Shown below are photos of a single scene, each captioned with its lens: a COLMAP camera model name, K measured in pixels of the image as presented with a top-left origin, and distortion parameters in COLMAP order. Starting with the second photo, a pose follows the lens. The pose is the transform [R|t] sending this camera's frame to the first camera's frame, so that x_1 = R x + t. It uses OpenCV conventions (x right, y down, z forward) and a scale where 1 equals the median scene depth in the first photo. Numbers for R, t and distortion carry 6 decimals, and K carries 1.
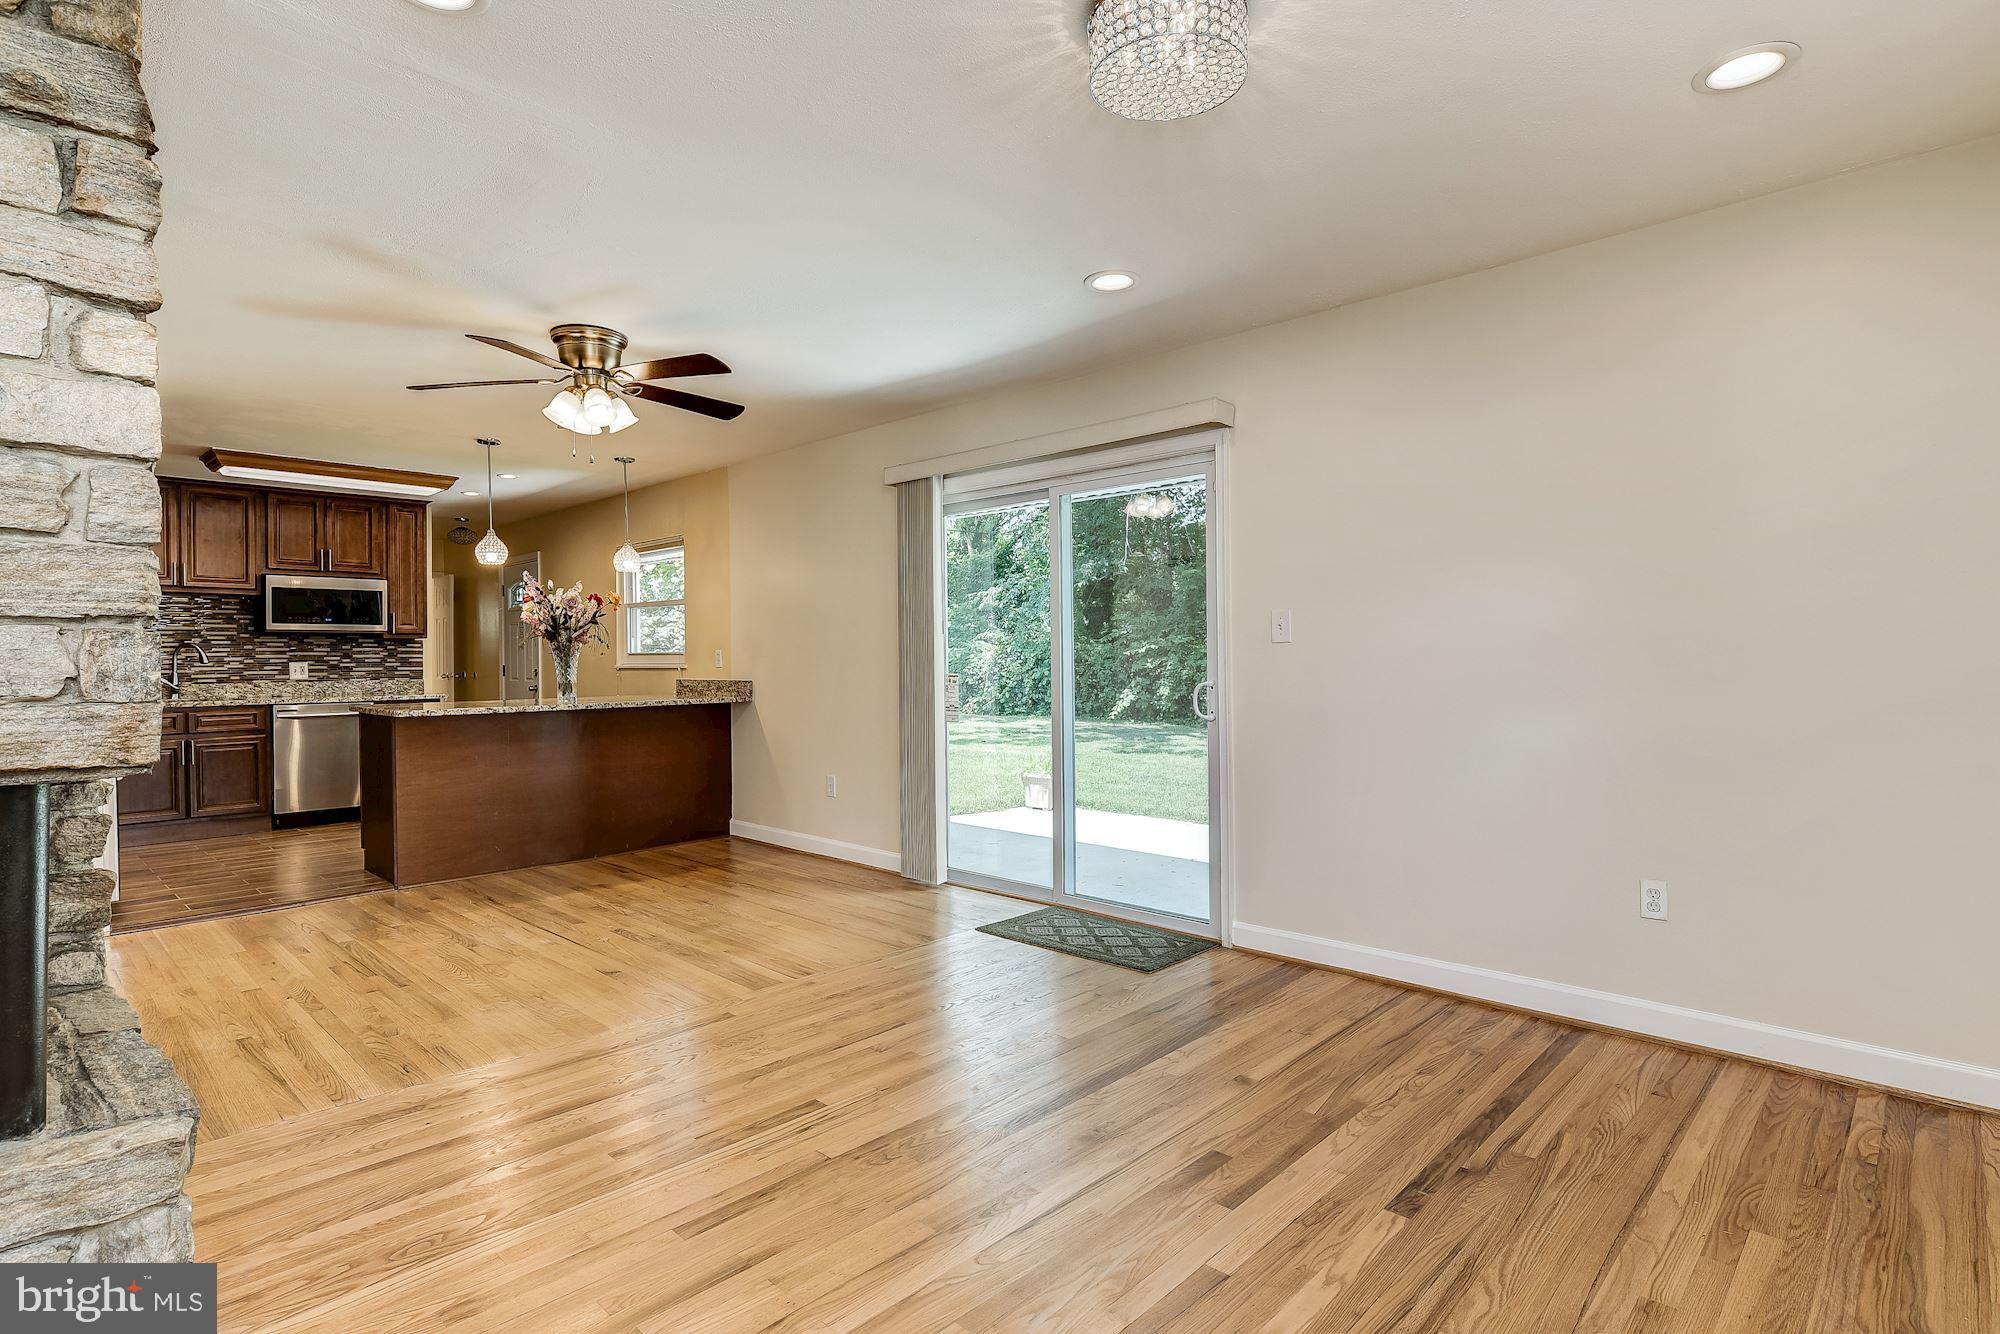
lens RADIAL K [[1001.2, 0, 993.2], [0, 1001.2, 670.3], [0, 0, 1]] dist [-0.011057, 0.007093]
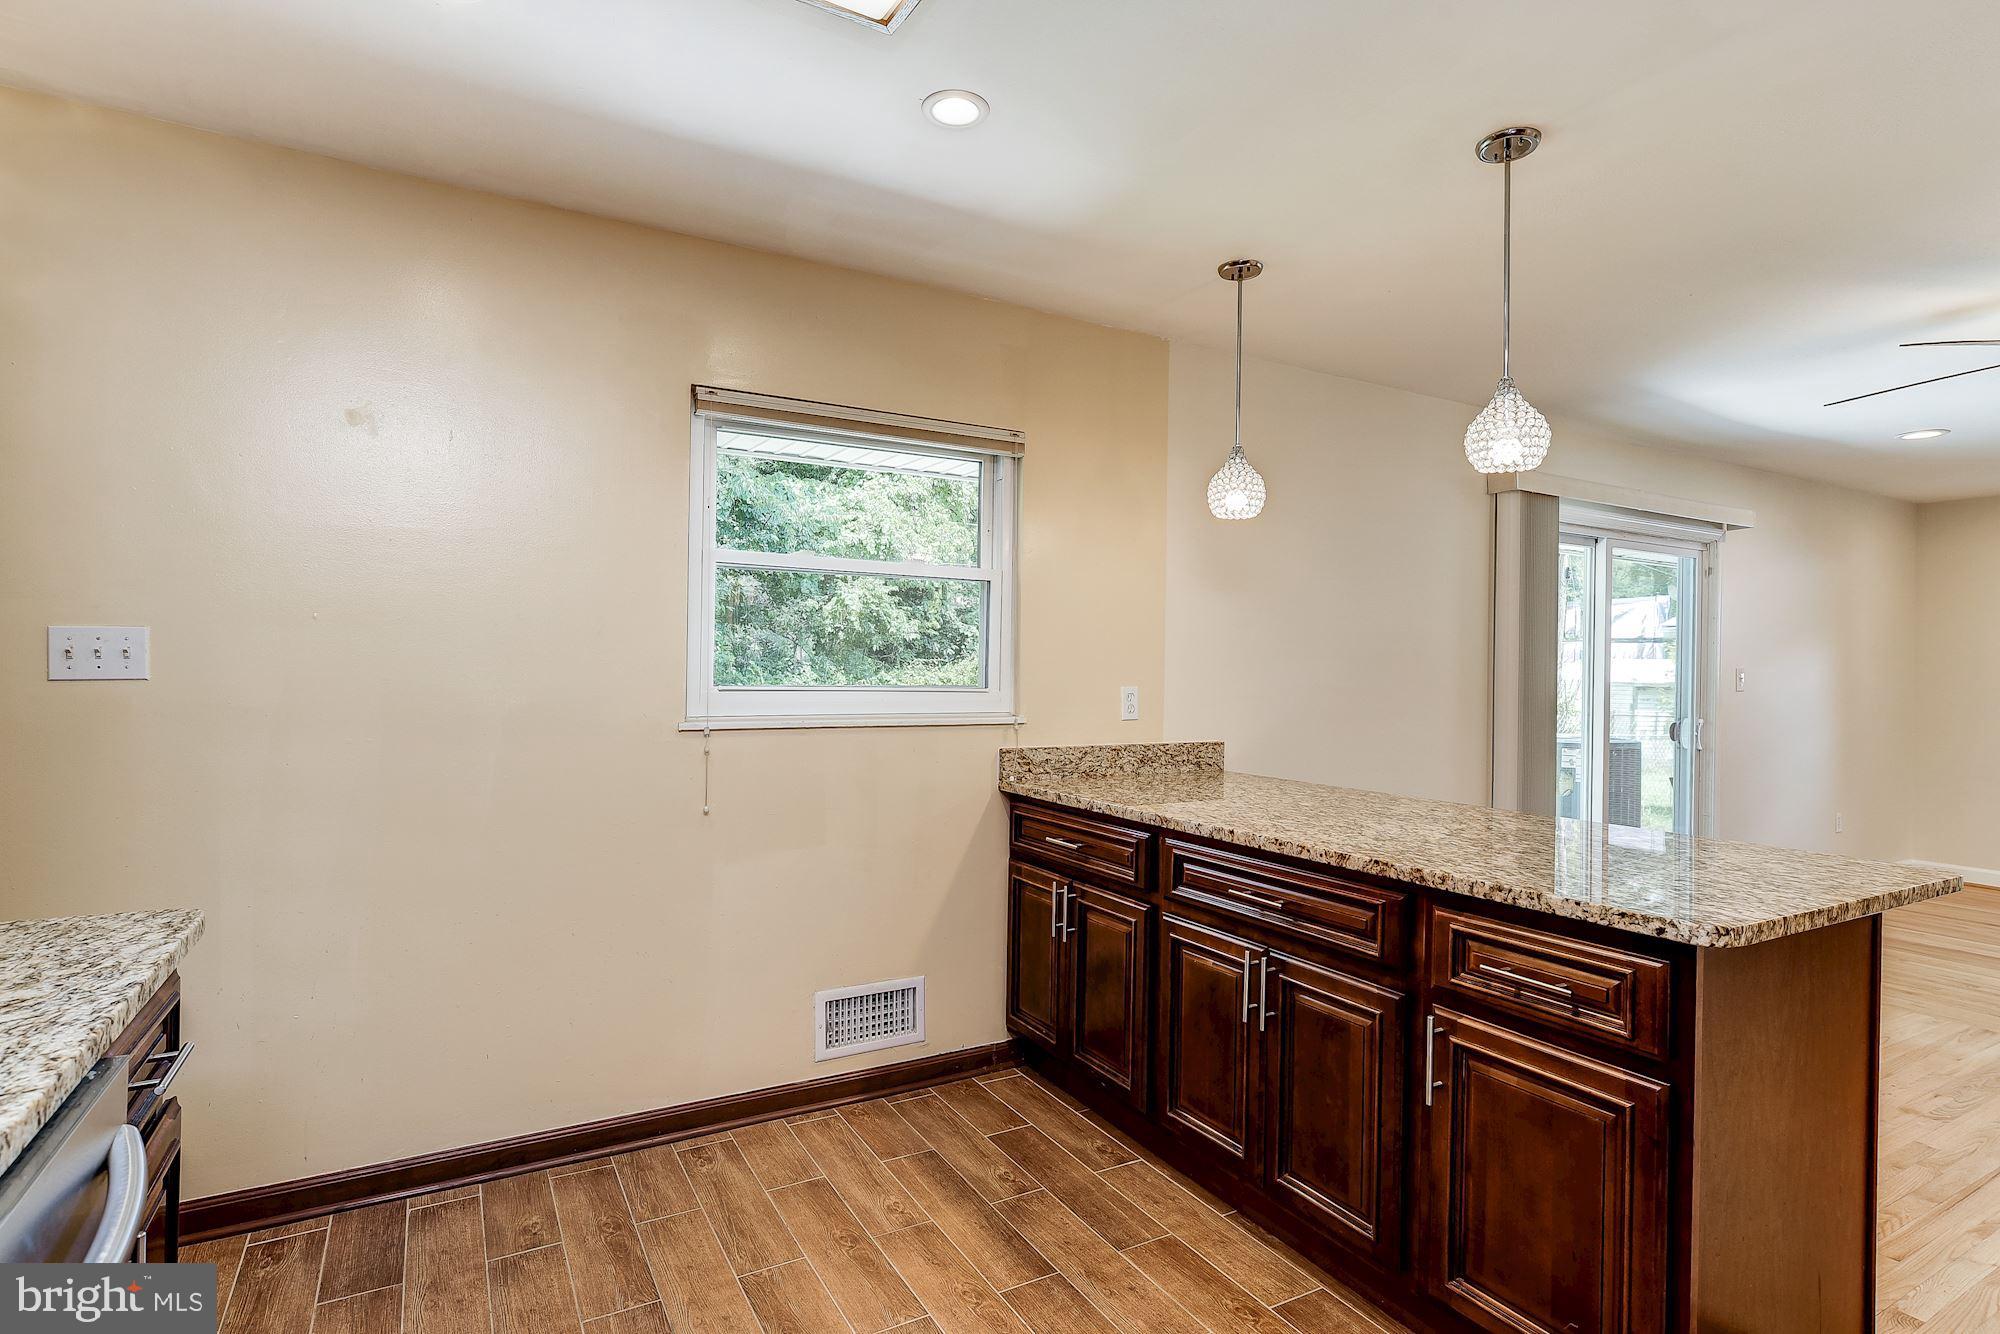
lens RADIAL K [[1001.2, 0, 996.4], [0, 1001.2, 665.6], [0, 0, 1]] dist [-0.011057, 0.007093]
pose [[0.288042, 0.016772, 0.957471, -0.751394], [-0.001542, 0.999853, -0.017051, -0.020330], [-0.957617, 0.003435, 0.288025, 0.879953]]
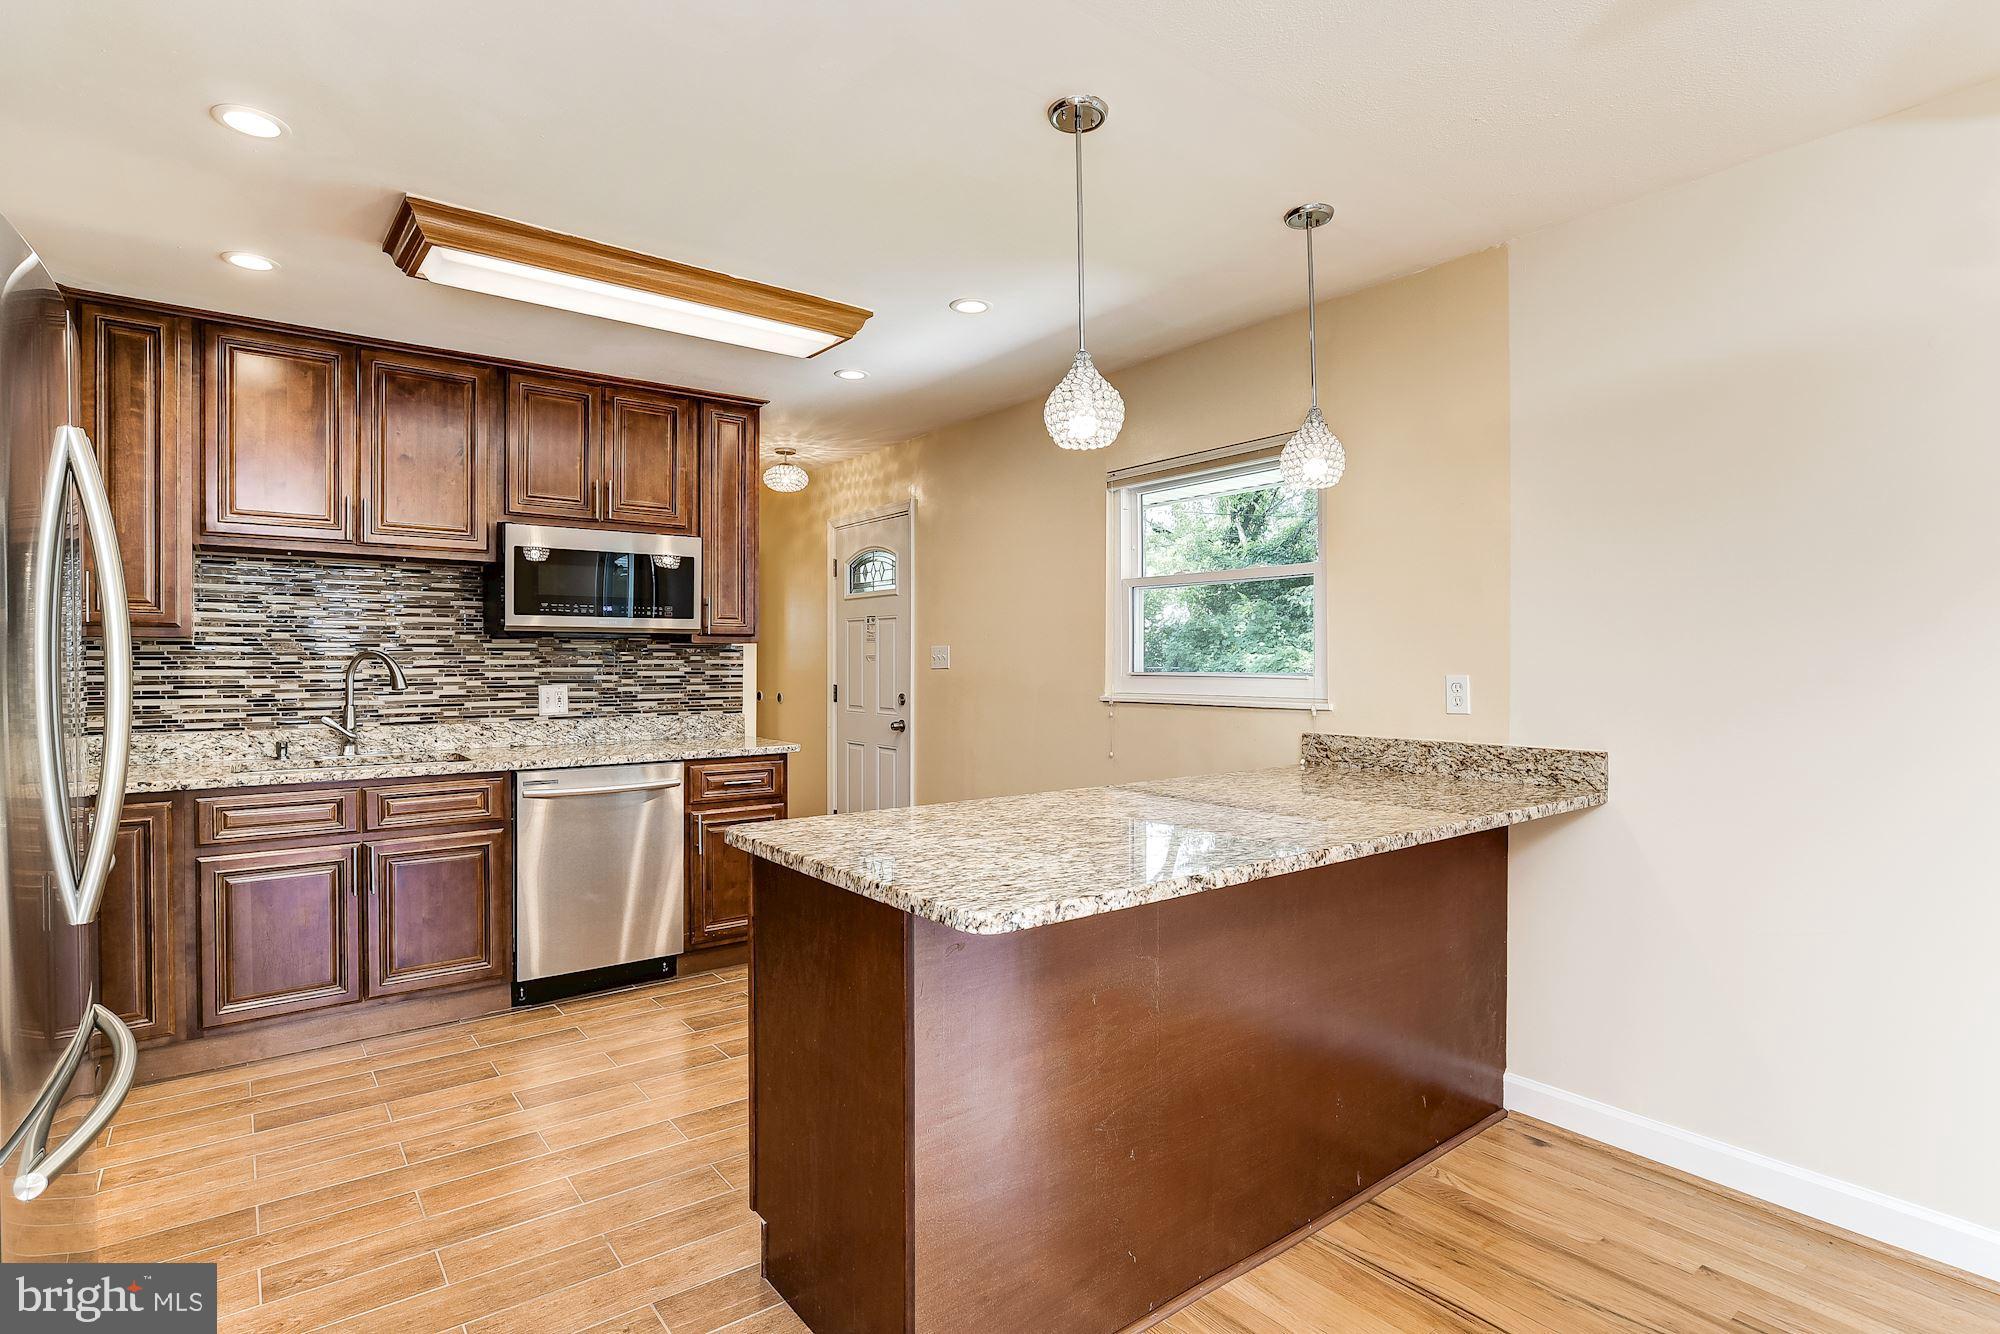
lens RADIAL K [[1001.2, 0, 992.8], [0, 1001.2, 666.6], [0, 0, 1]] dist [-0.011057, 0.007093]
pose [[0.988161, 0.006657, -0.153279, -0.390708], [-0.007754, 0.999948, -0.006559, -0.017781], [0.153228, 0.007670, 0.988161, 0.514483]]
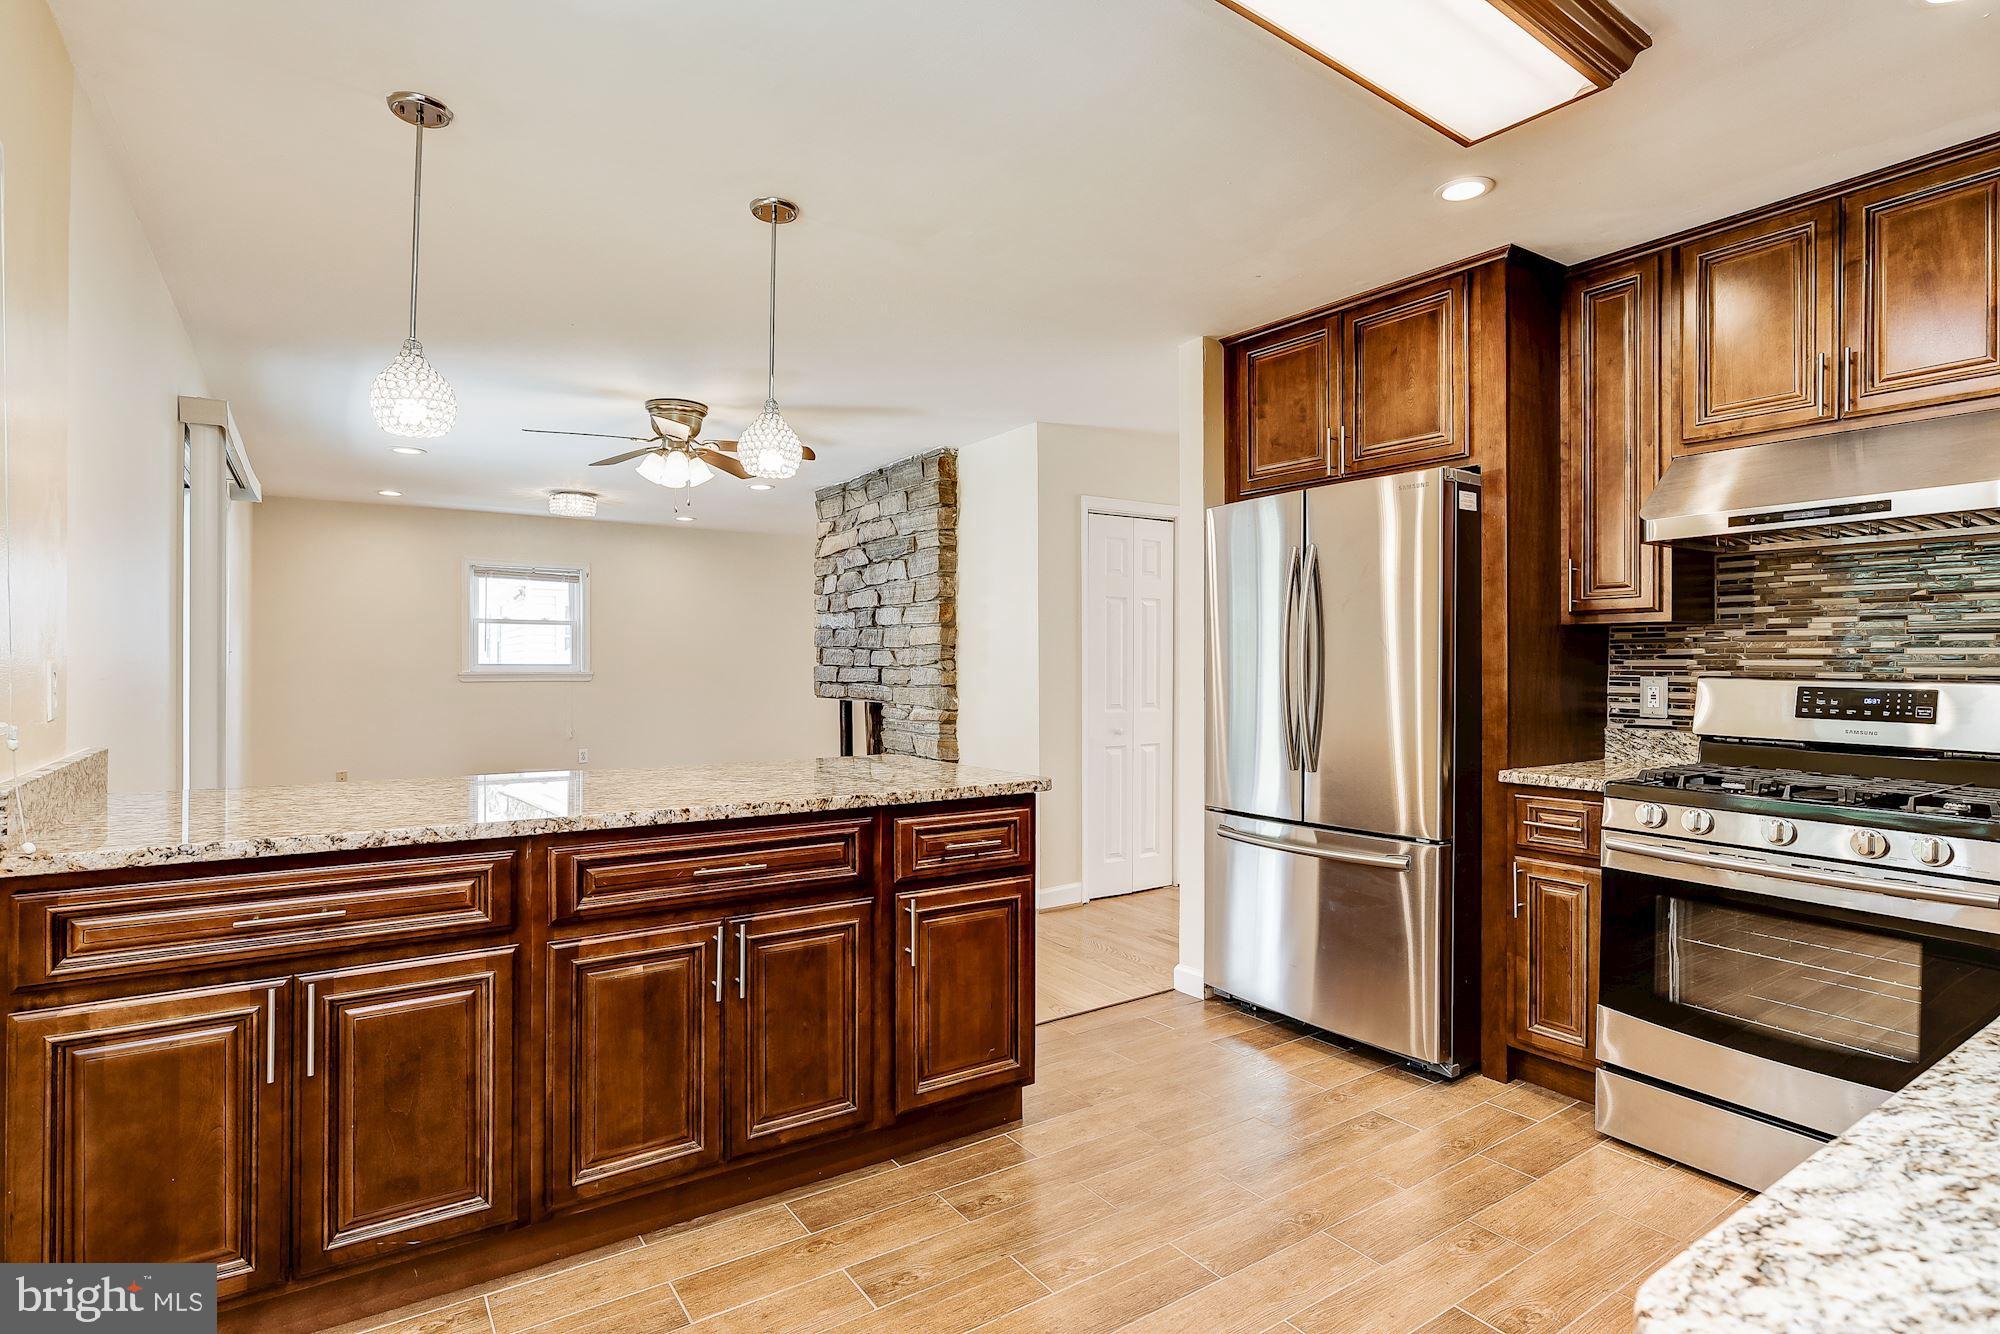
lens RADIAL K [[1001.2, 0, 994.5], [0, 1001.2, 665.2], [0, 0, 1]] dist [-0.011057, 0.007093]
pose [[-0.978664, 0.005257, 0.205398, -0.571648], [0.007259, 0.999933, 0.008998, -0.017632], [-0.205337, 0.010297, -0.978637, 1.172403]]
